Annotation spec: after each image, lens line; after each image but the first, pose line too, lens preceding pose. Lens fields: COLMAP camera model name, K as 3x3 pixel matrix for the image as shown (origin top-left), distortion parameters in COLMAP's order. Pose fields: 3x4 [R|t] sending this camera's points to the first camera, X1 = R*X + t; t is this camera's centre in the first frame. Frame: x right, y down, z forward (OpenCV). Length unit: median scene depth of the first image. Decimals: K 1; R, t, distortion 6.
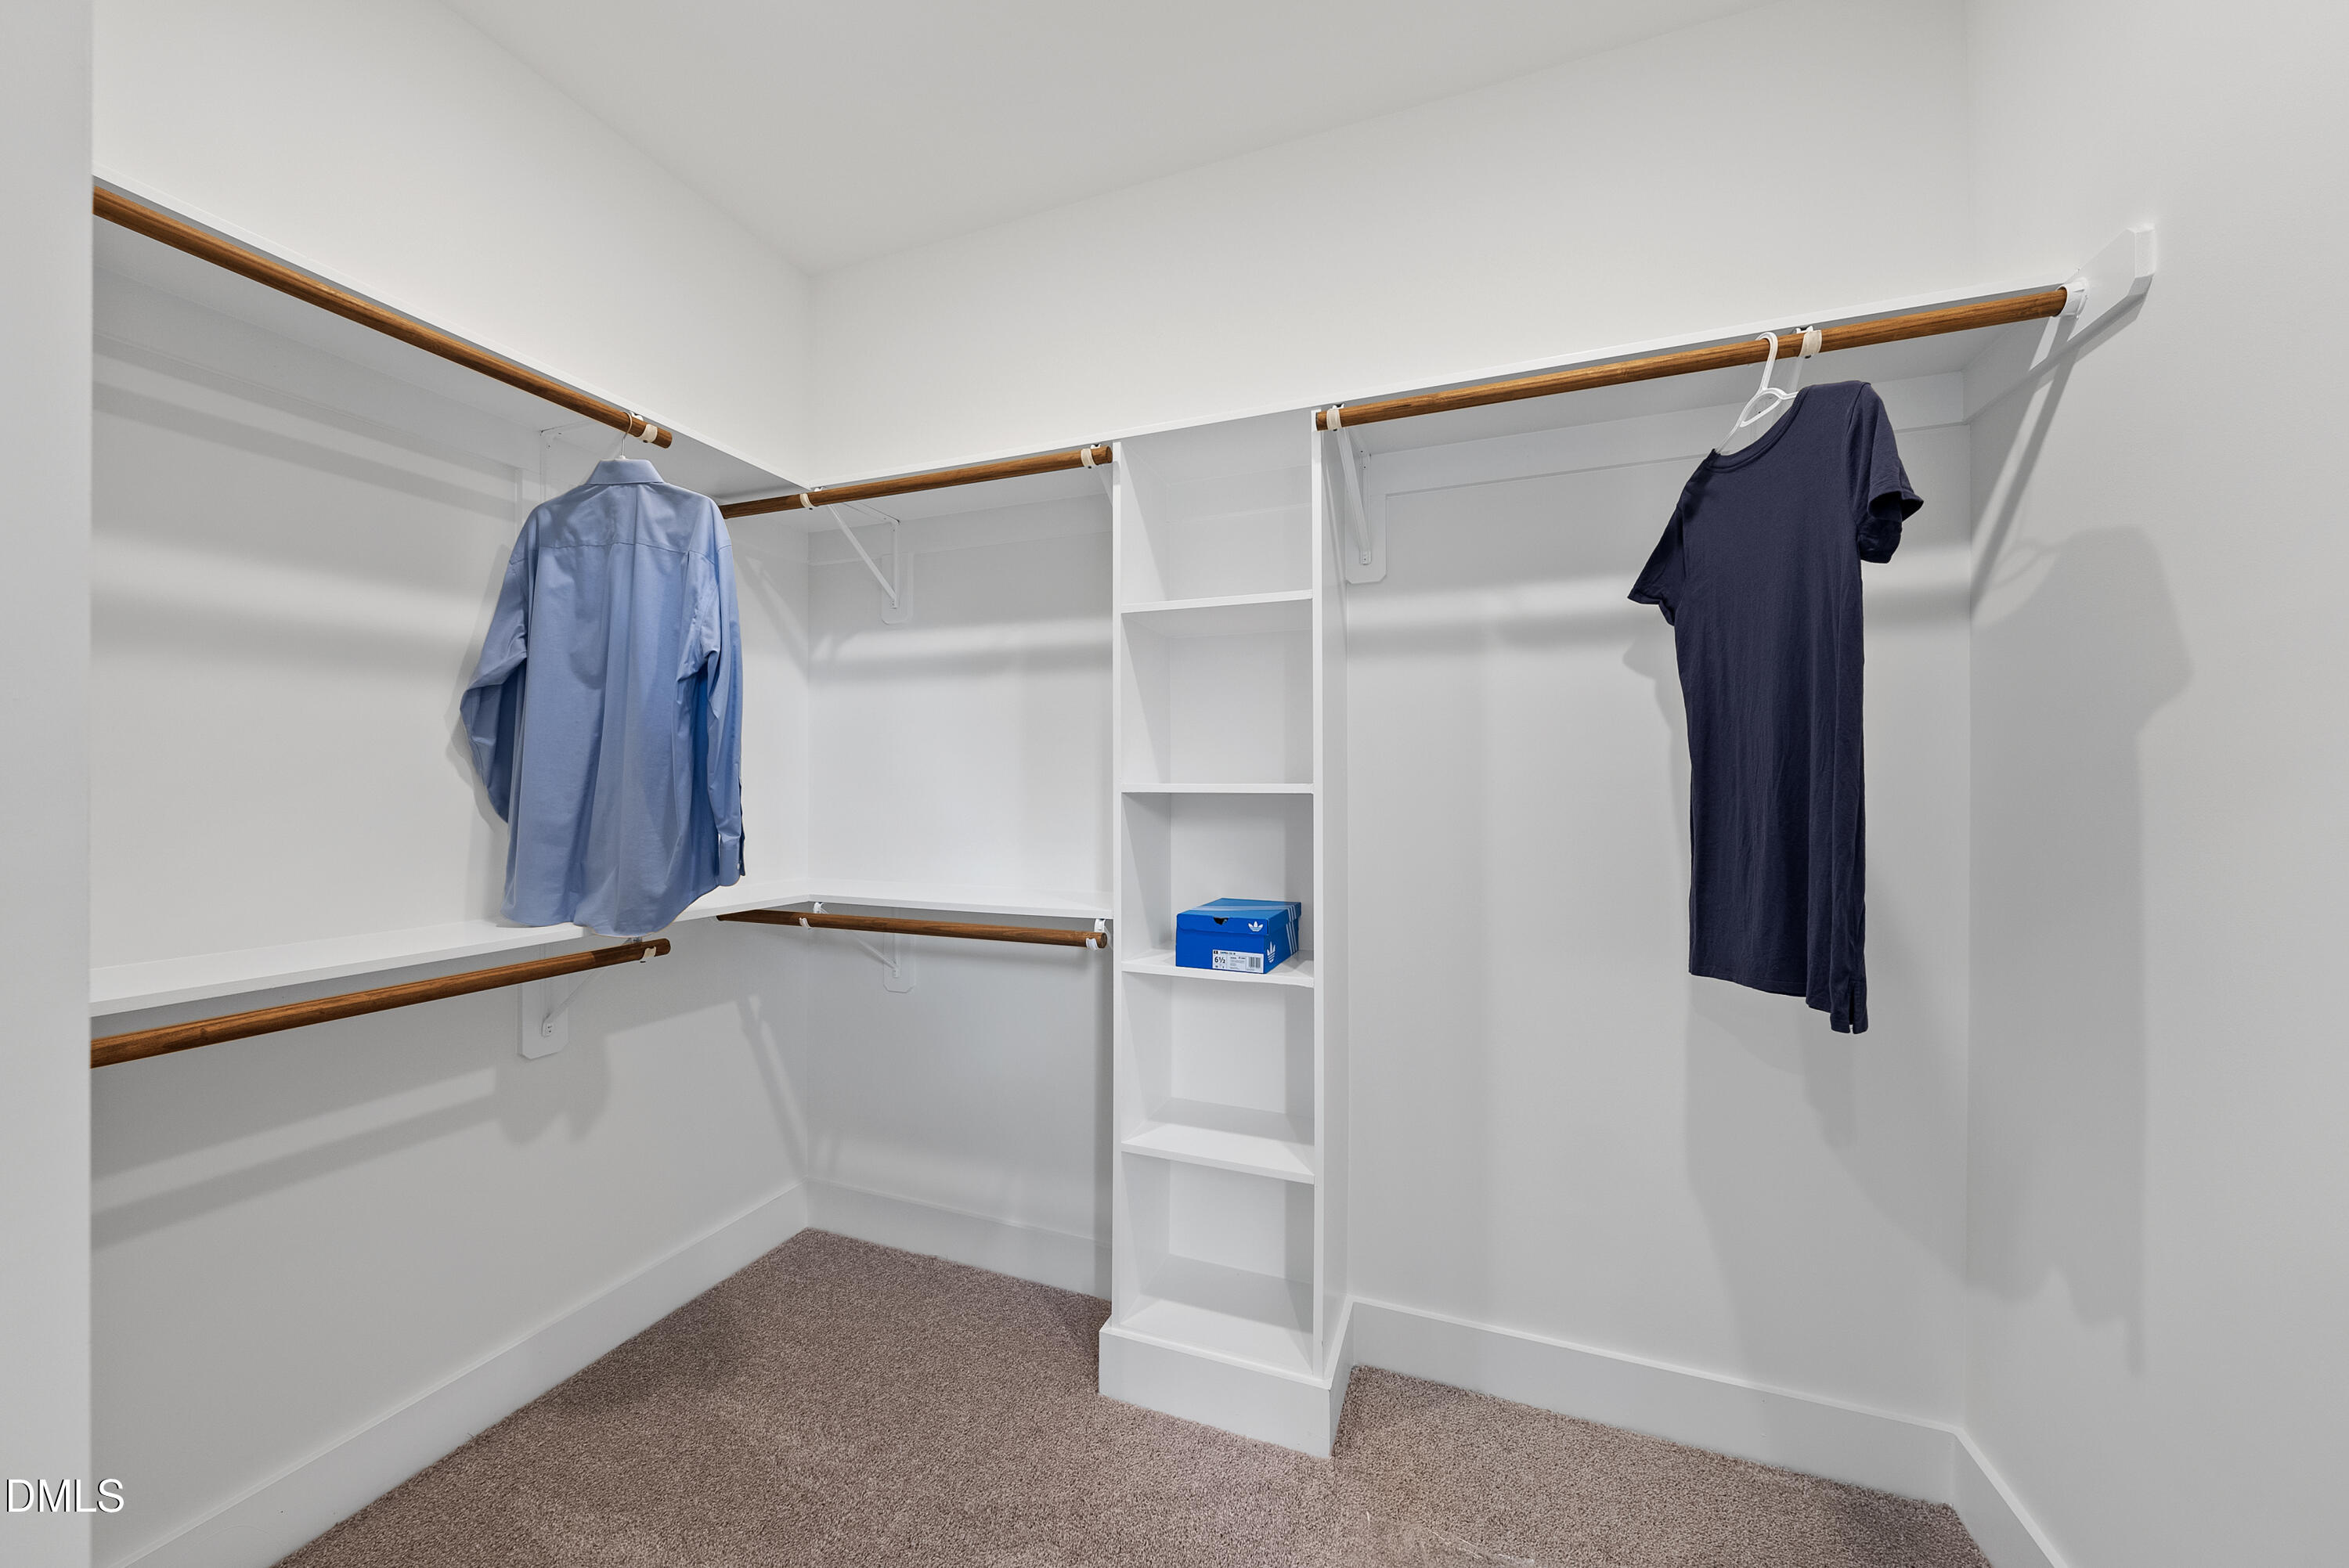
lens RADIAL K [[824.7, 0, 1170.5], [0, 824.7, 786.5], [0, 0, 1]] dist [-0.000289, 0.000681]
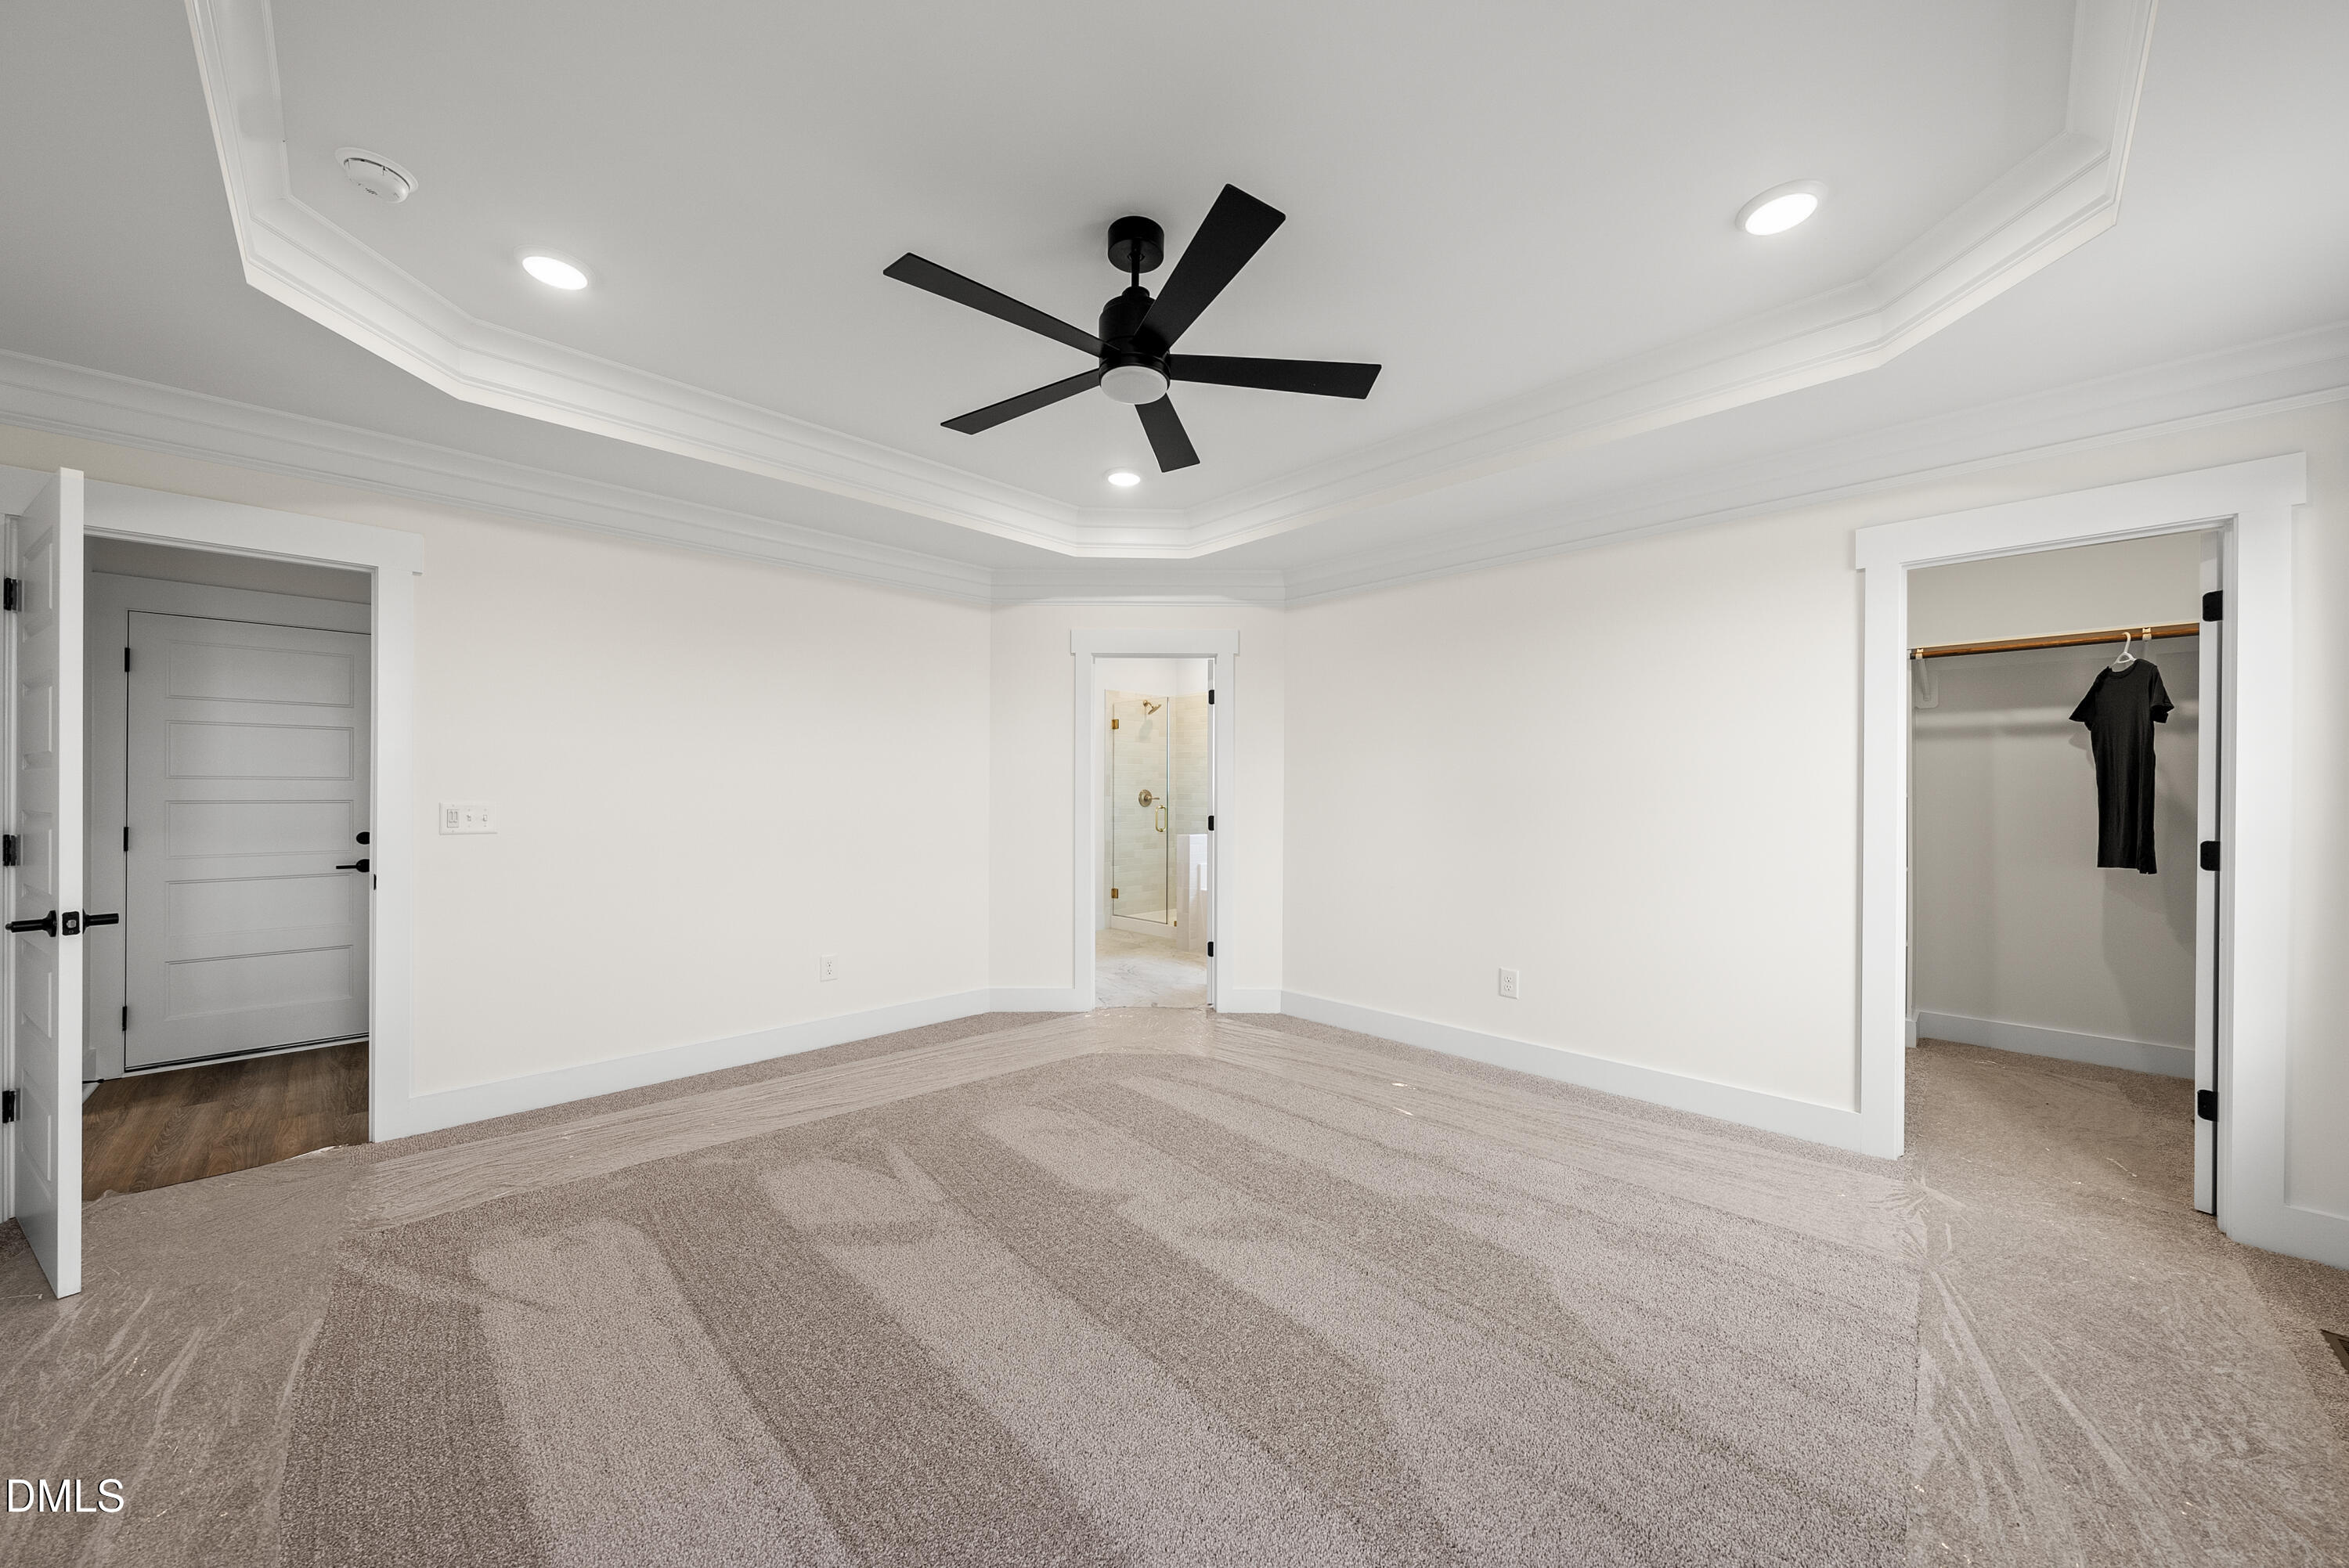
lens RADIAL K [[824.7, 0, 1184.5], [0, 824.7, 795.1], [0, 0, 1]] dist [-0.000289, 0.000681]
pose [[0.917687, 0.001608, -0.397301, -0.951443], [-0.000086, 0.999993, 0.003849, -0.006824], [0.397304, -0.003498, 0.917680, -2.467008]]
